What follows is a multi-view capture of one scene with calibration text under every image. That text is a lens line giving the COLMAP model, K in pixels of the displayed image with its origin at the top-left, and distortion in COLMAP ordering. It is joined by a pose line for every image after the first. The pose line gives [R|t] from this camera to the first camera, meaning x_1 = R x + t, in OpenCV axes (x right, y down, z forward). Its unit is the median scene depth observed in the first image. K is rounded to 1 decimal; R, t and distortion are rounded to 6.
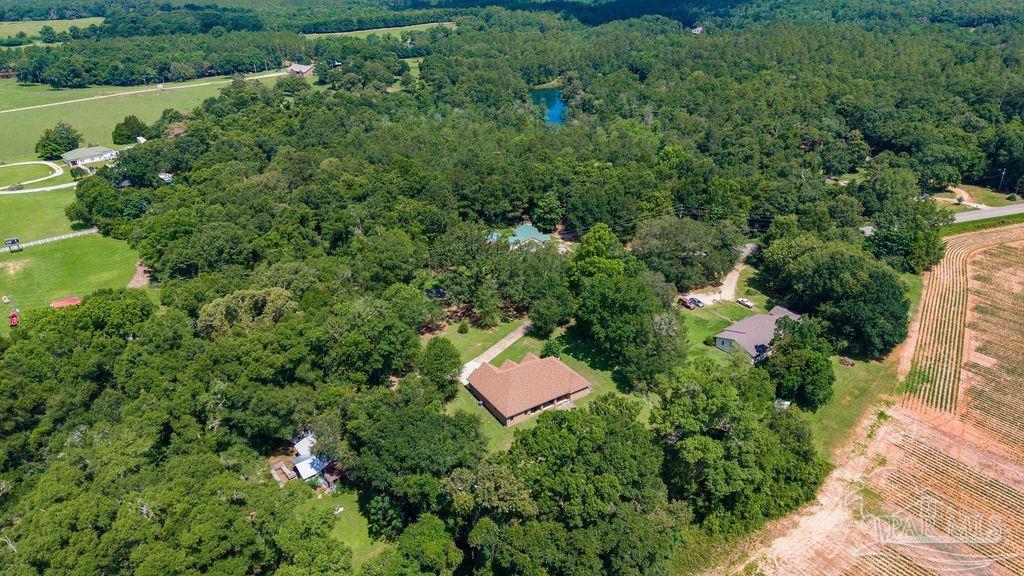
lens RADIAL K [[702.9, 0, 512.0], [0, 702.9, 288.0], [0, 0, 1]] dist [-0.000919, -0.003288]
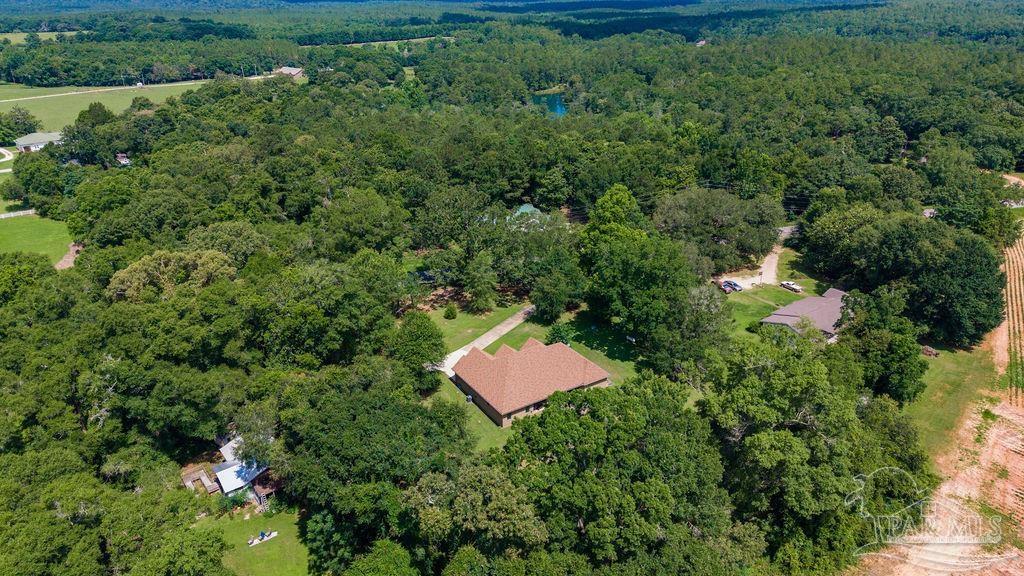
lens RADIAL K [[702.9, 0, 512.0], [0, 702.9, 288.0], [0, 0, 1]] dist [-0.000919, -0.003288]
pose [[0.999987, 0.004579, 0.002076, 0.000650], [-0.004496, 0.999246, -0.038564, 0.065914], [-0.002251, 0.038554, 0.999254, 0.198764]]
